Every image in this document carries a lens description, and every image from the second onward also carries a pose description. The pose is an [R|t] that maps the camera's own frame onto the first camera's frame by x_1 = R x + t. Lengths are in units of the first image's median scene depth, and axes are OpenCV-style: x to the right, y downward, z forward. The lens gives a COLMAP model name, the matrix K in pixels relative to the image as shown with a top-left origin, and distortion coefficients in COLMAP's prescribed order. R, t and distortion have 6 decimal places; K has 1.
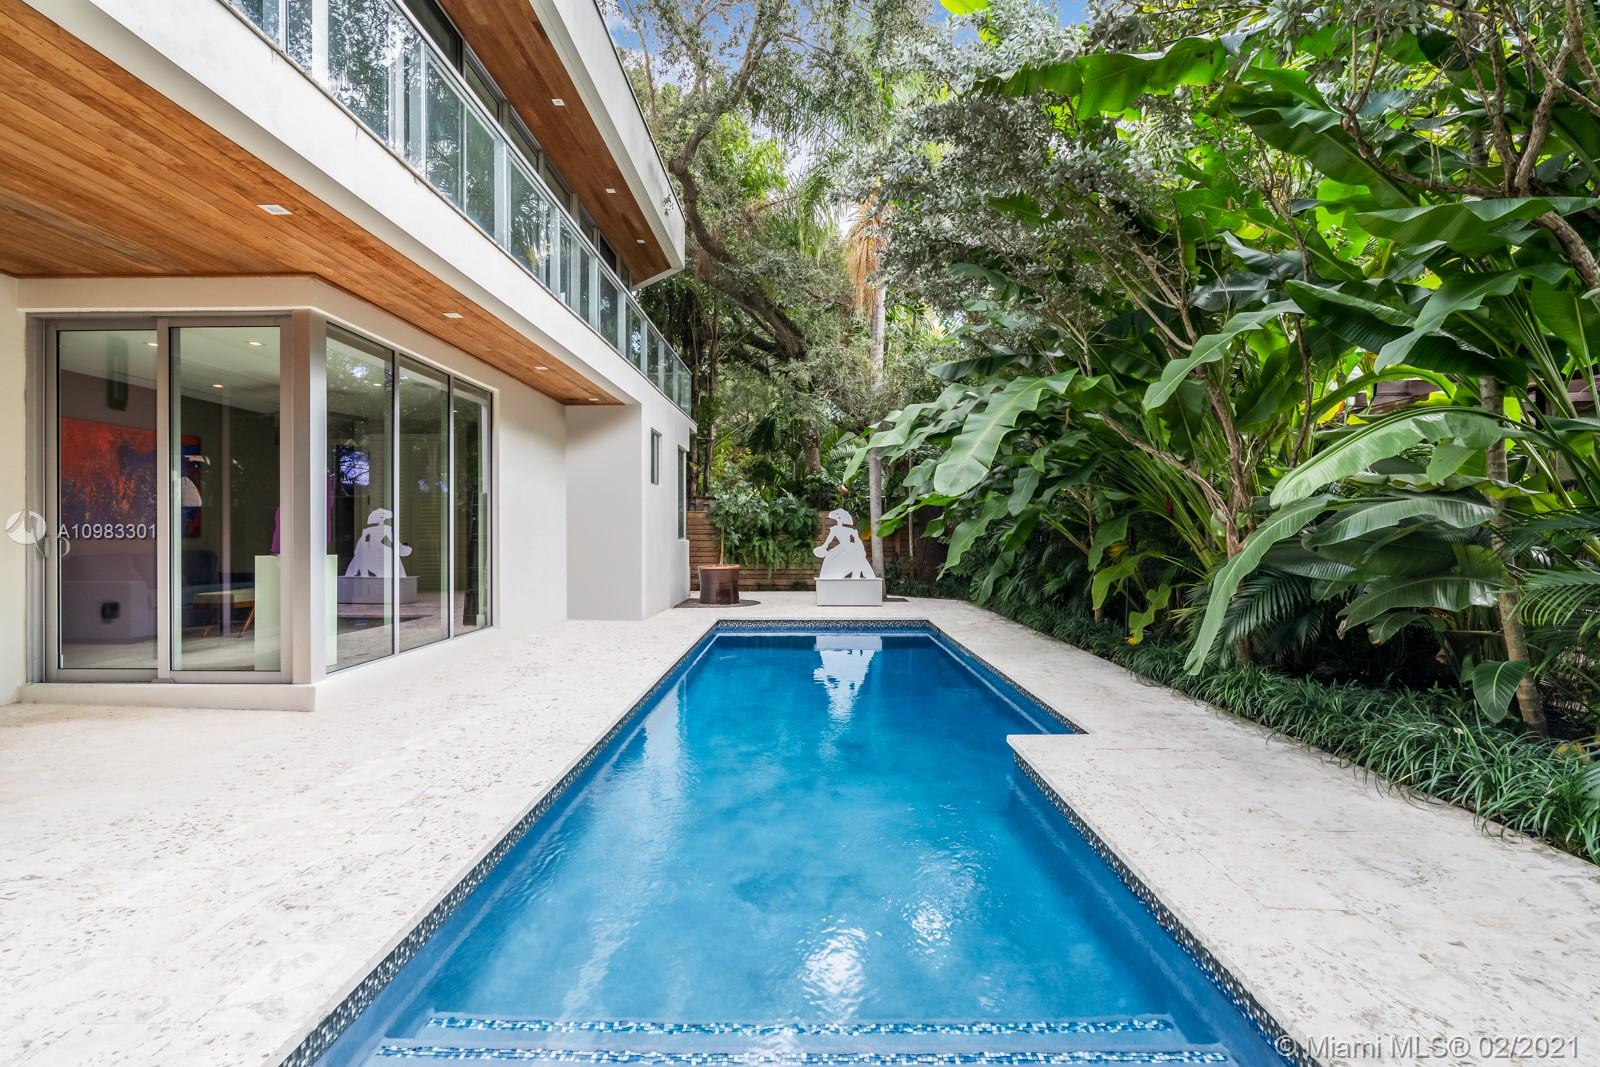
lens RADIAL K [[725.5, 0, 802.0], [0, 725.5, 534.1], [0, 0, 1]] dist [0.001661, -0.000332]
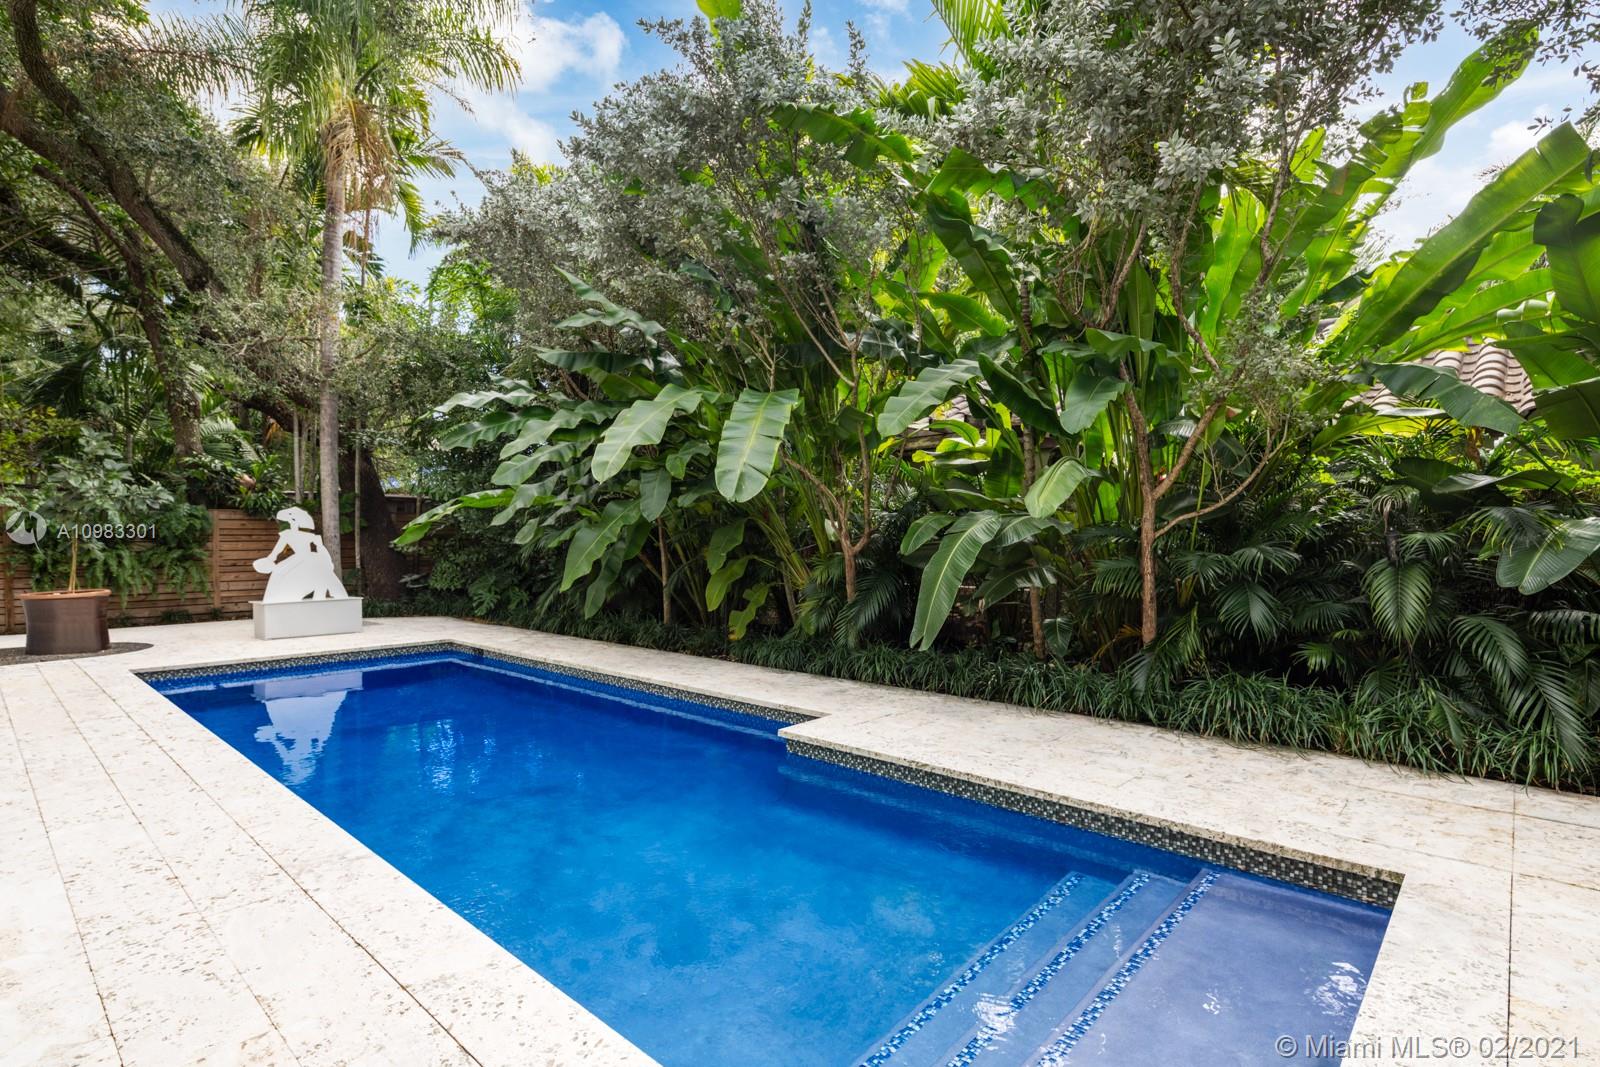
lens RADIAL K [[784.6, 0, 797.3], [0, 784.6, 531.6], [0, 0, 1]] dist [-0.000989, -0.001518]
pose [[0.672012, 0.005476, 0.740520, -0.202921], [0.003101, 0.999943, -0.010208, 0.000095], [-0.740534, 0.009156, 0.671957, 0.079426]]
